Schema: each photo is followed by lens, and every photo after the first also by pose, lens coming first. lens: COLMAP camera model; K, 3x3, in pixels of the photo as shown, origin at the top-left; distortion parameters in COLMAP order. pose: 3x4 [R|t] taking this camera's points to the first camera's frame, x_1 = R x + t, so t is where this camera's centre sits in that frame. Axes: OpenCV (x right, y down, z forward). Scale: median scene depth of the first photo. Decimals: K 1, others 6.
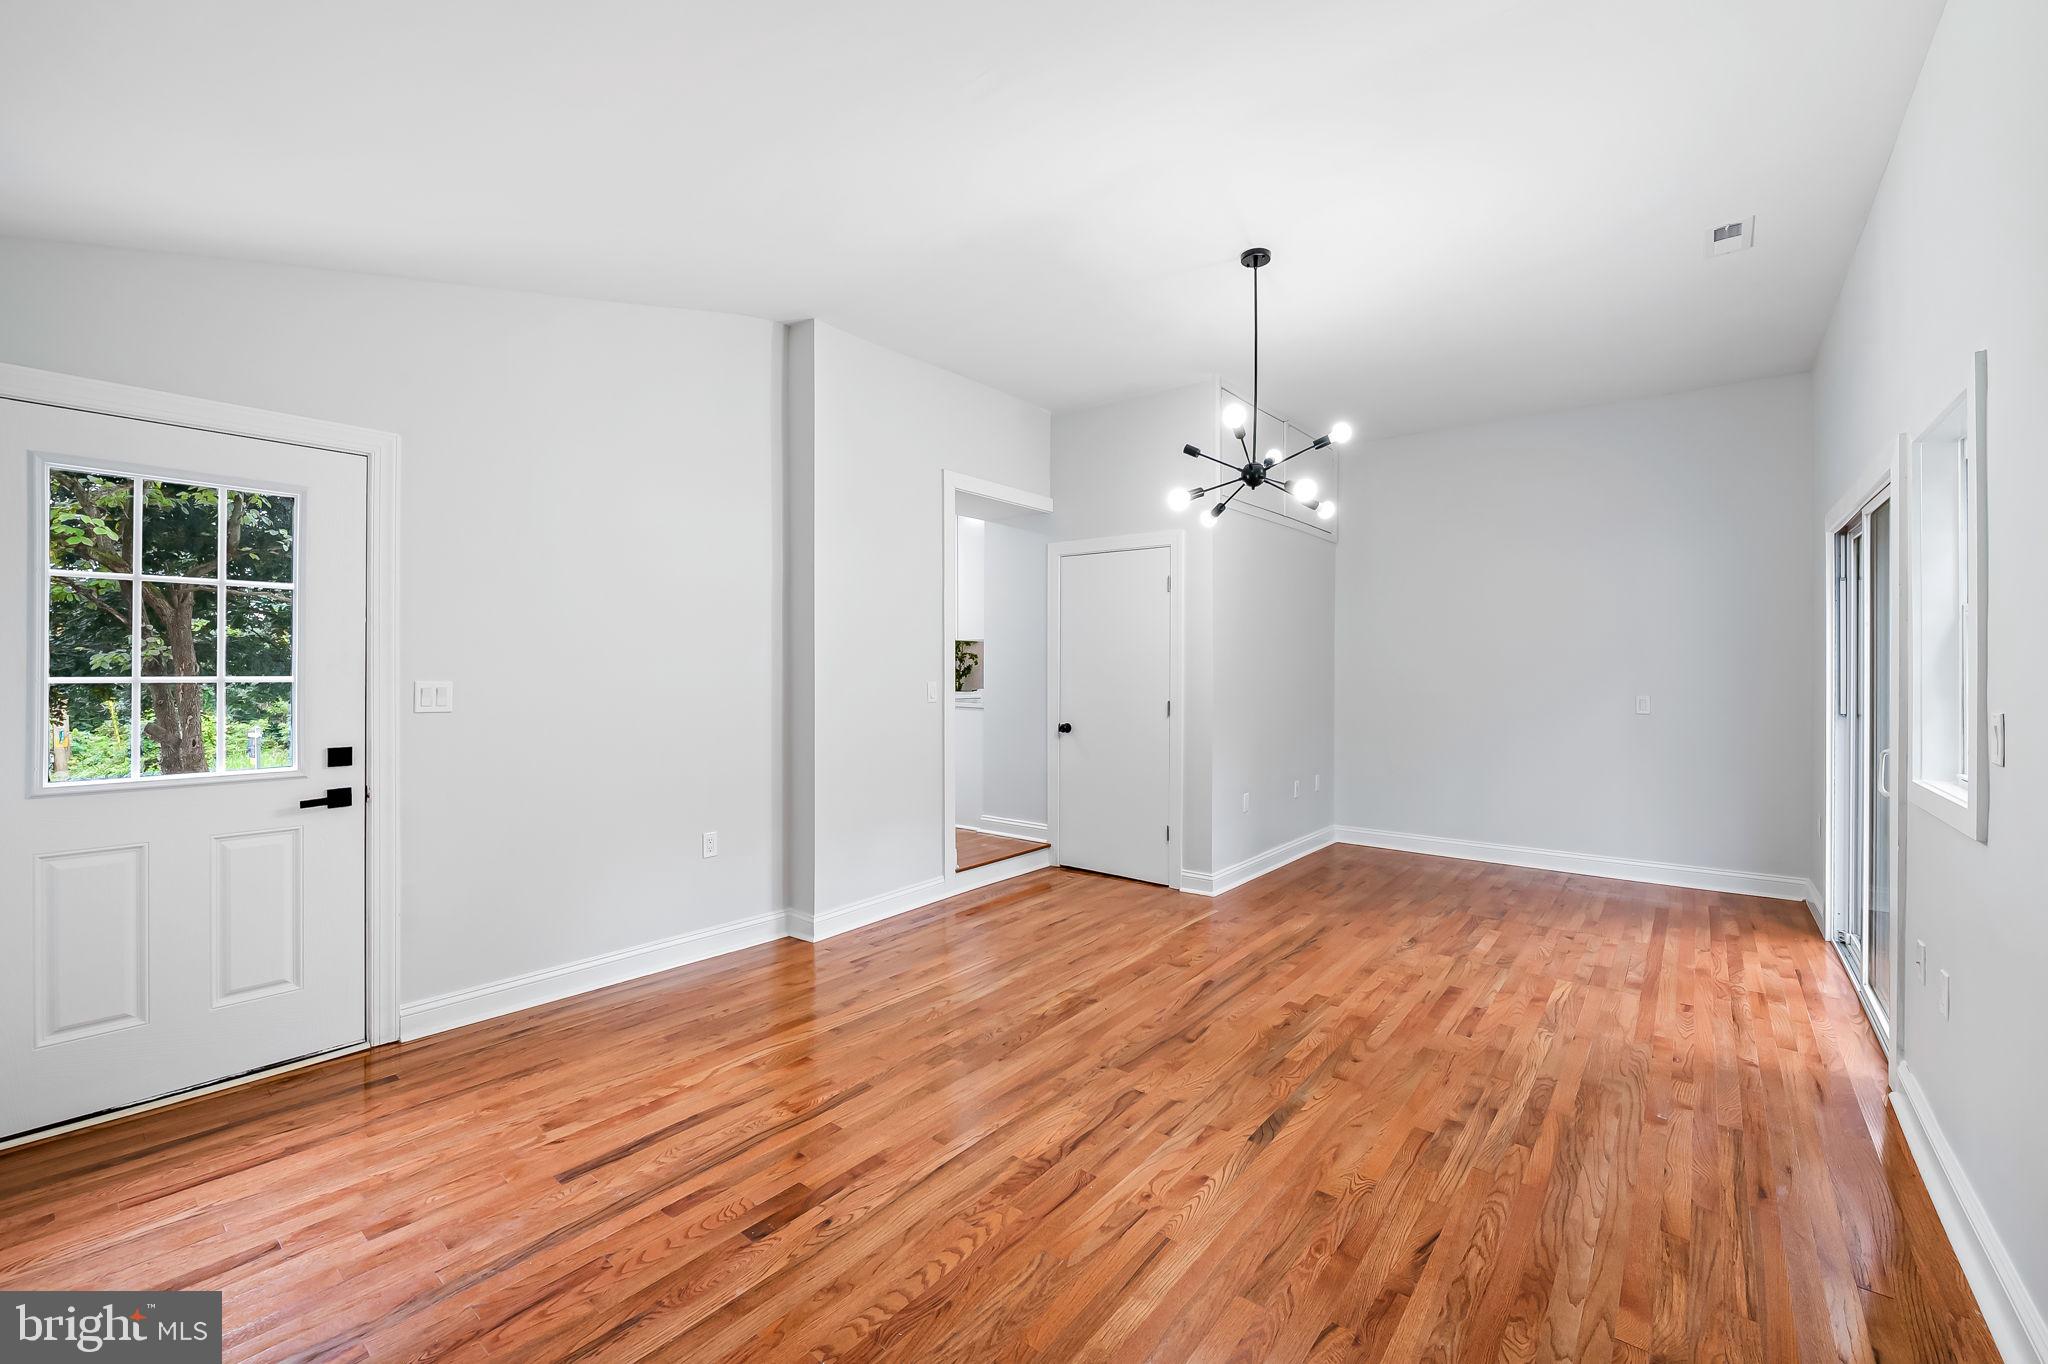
lens RADIAL K [[835.8, 0, 1028.4], [0, 835.8, 687.4], [0, 0, 1]] dist [-0.001839, -0.000165]
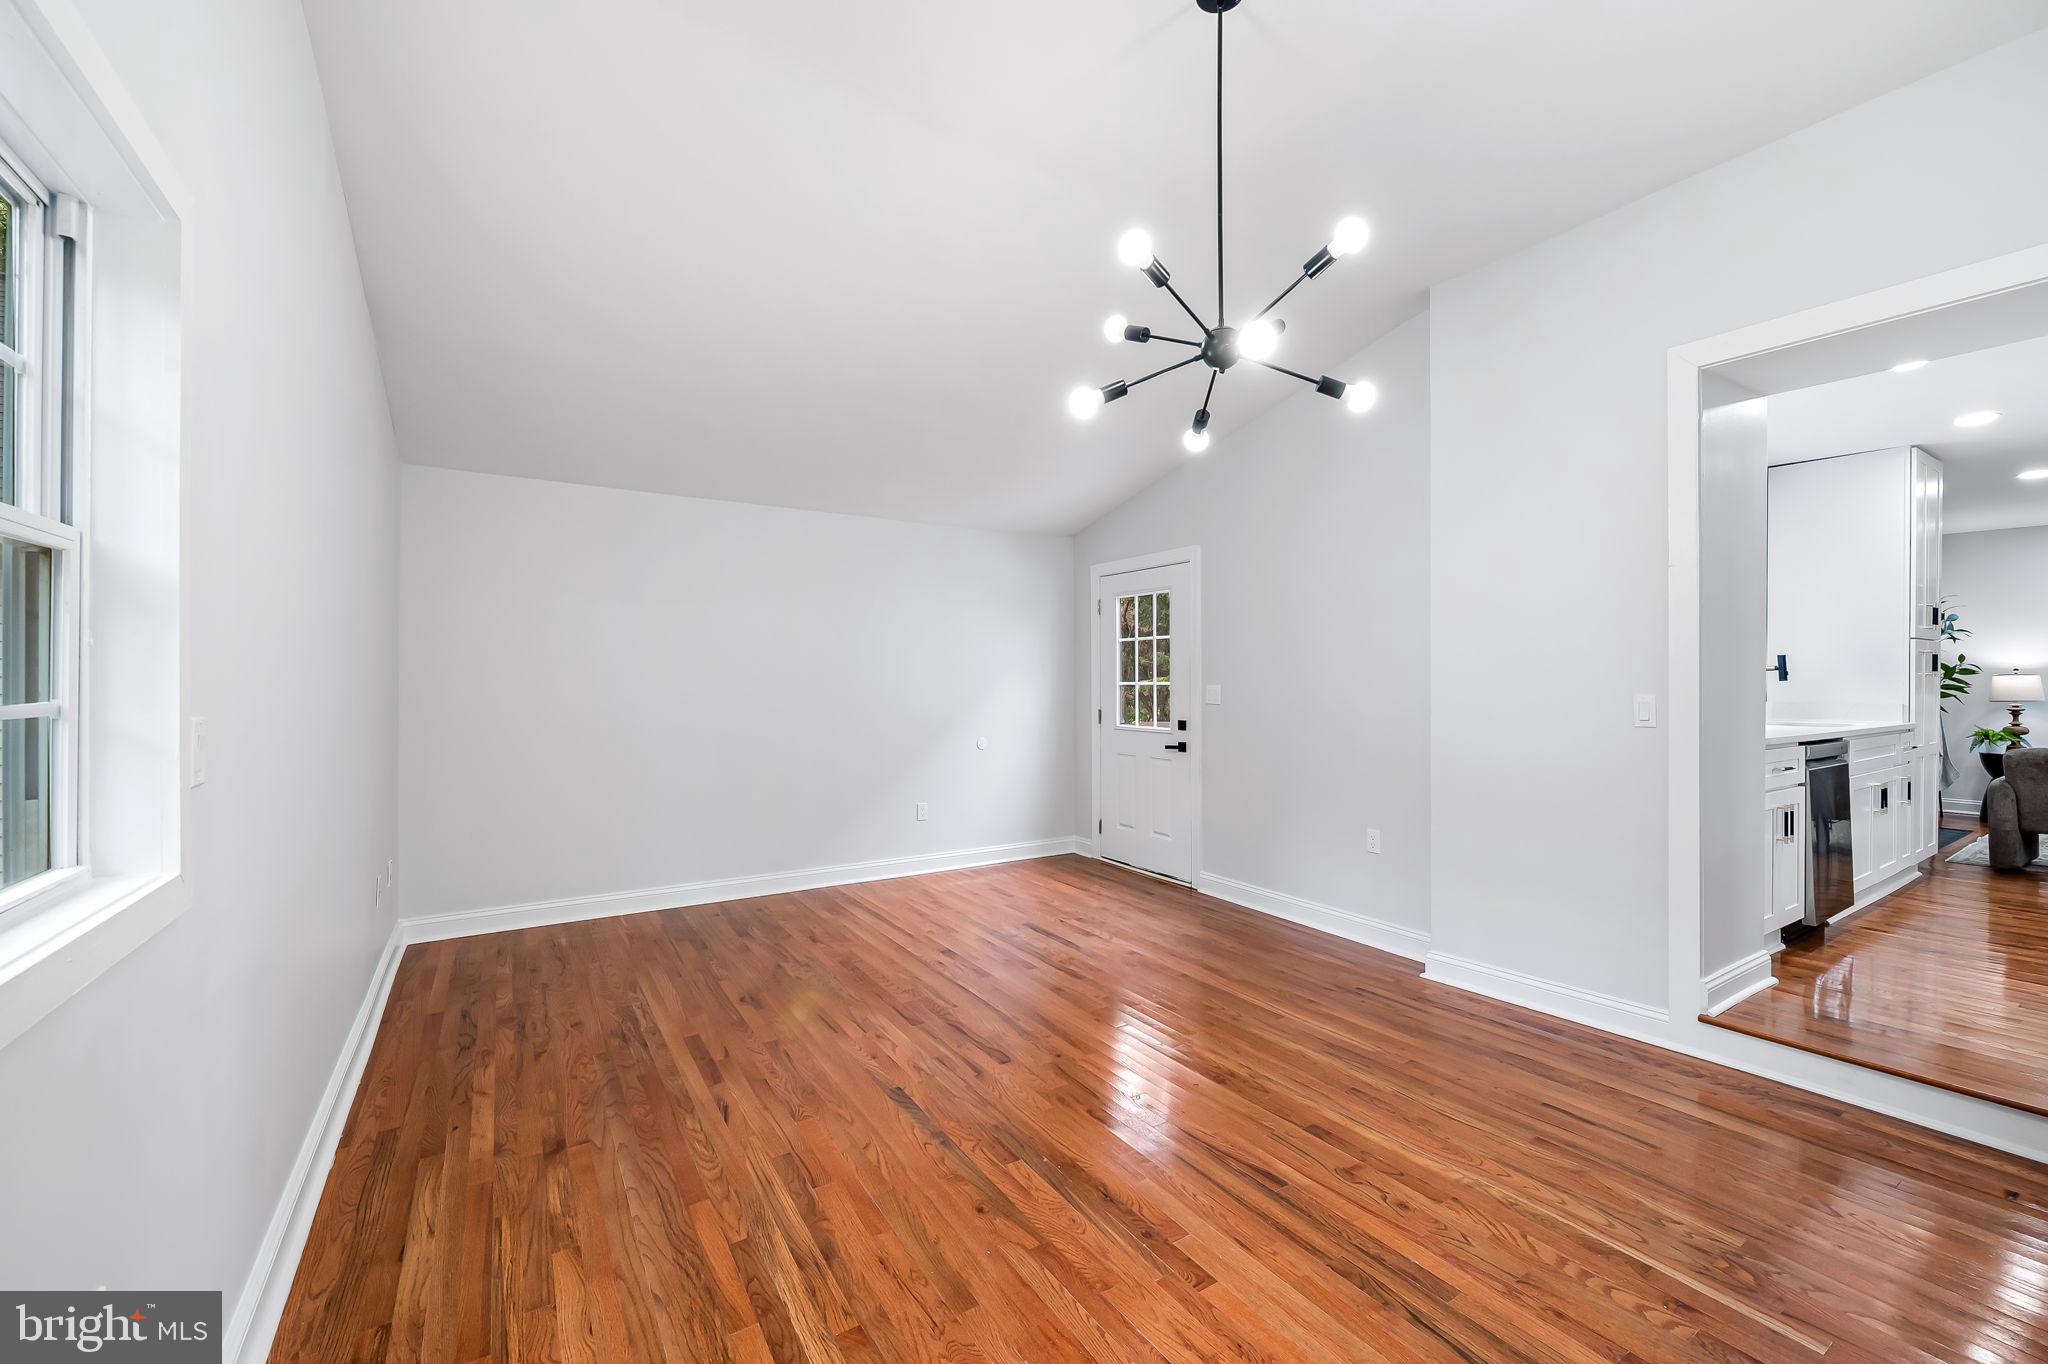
lens RADIAL K [[835.8, 0, 1028.4], [0, 835.8, 687.4], [0, 0, 1]] dist [-0.001839, -0.000165]
pose [[-0.324525, 0.001130, -0.945876, 1.186278], [-0.023676, 0.999676, 0.009317, -0.012807], [0.945581, 0.025418, -0.324393, 1.412703]]
